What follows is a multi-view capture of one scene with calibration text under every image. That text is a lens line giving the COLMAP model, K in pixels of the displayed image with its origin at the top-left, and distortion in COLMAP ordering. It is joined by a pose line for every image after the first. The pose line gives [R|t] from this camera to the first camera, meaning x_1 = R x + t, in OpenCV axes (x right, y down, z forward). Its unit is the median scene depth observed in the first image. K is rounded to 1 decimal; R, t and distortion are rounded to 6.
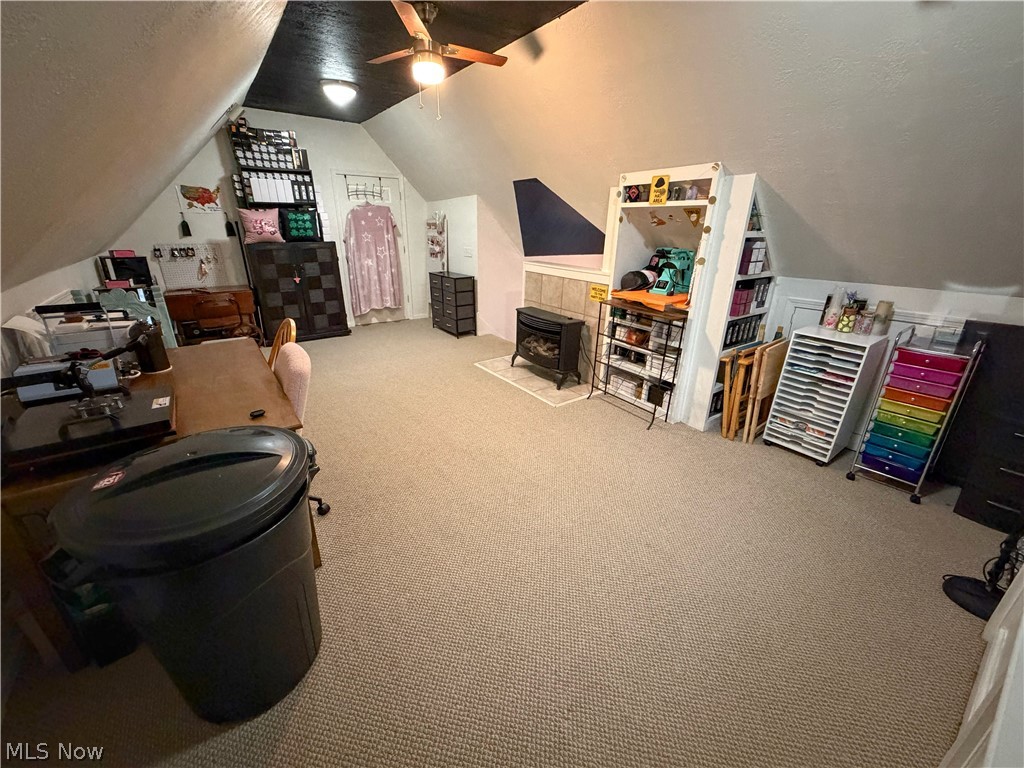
lens RADIAL K [[406.5, 0, 508.4], [0, 406.5, 382.3], [0, 0, 1]] dist [0.000470, -0.000266]
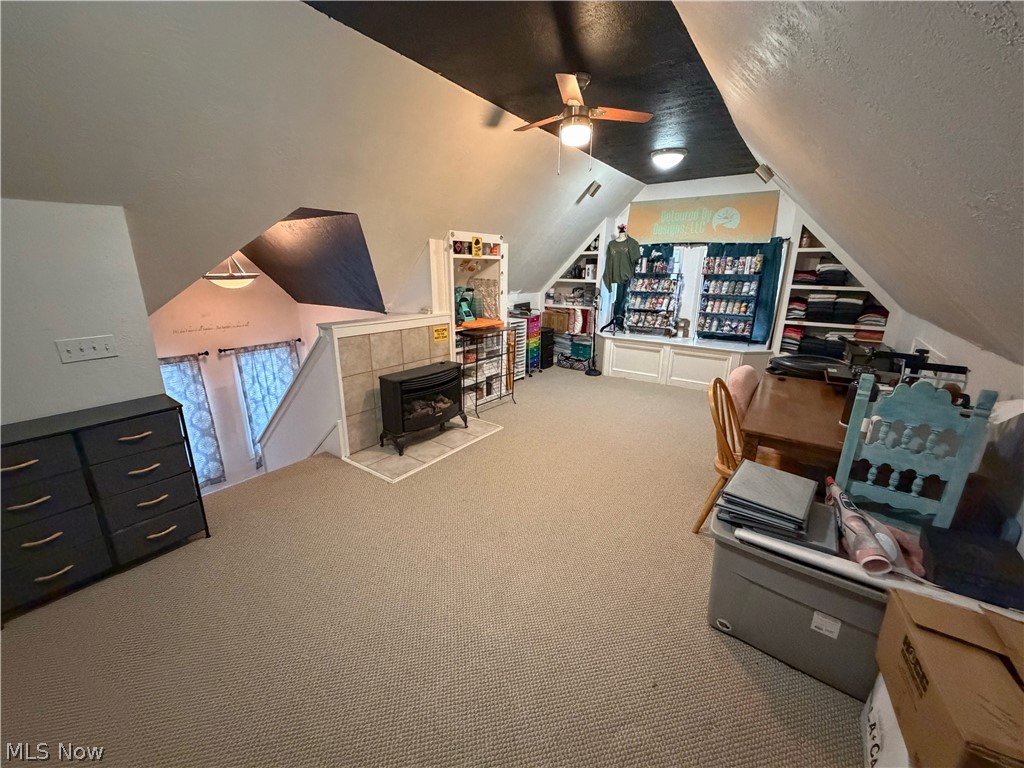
lens RADIAL K [[406.5, 0, 508.4], [0, 406.5, 382.3], [0, 0, 1]] dist [0.000470, -0.000266]
pose [[-0.316204, -0.279975, 0.906437, -1.001298], [0.329294, 0.863666, 0.381636, -0.540767], [-0.889708, 0.419159, -0.180900, 1.283039]]
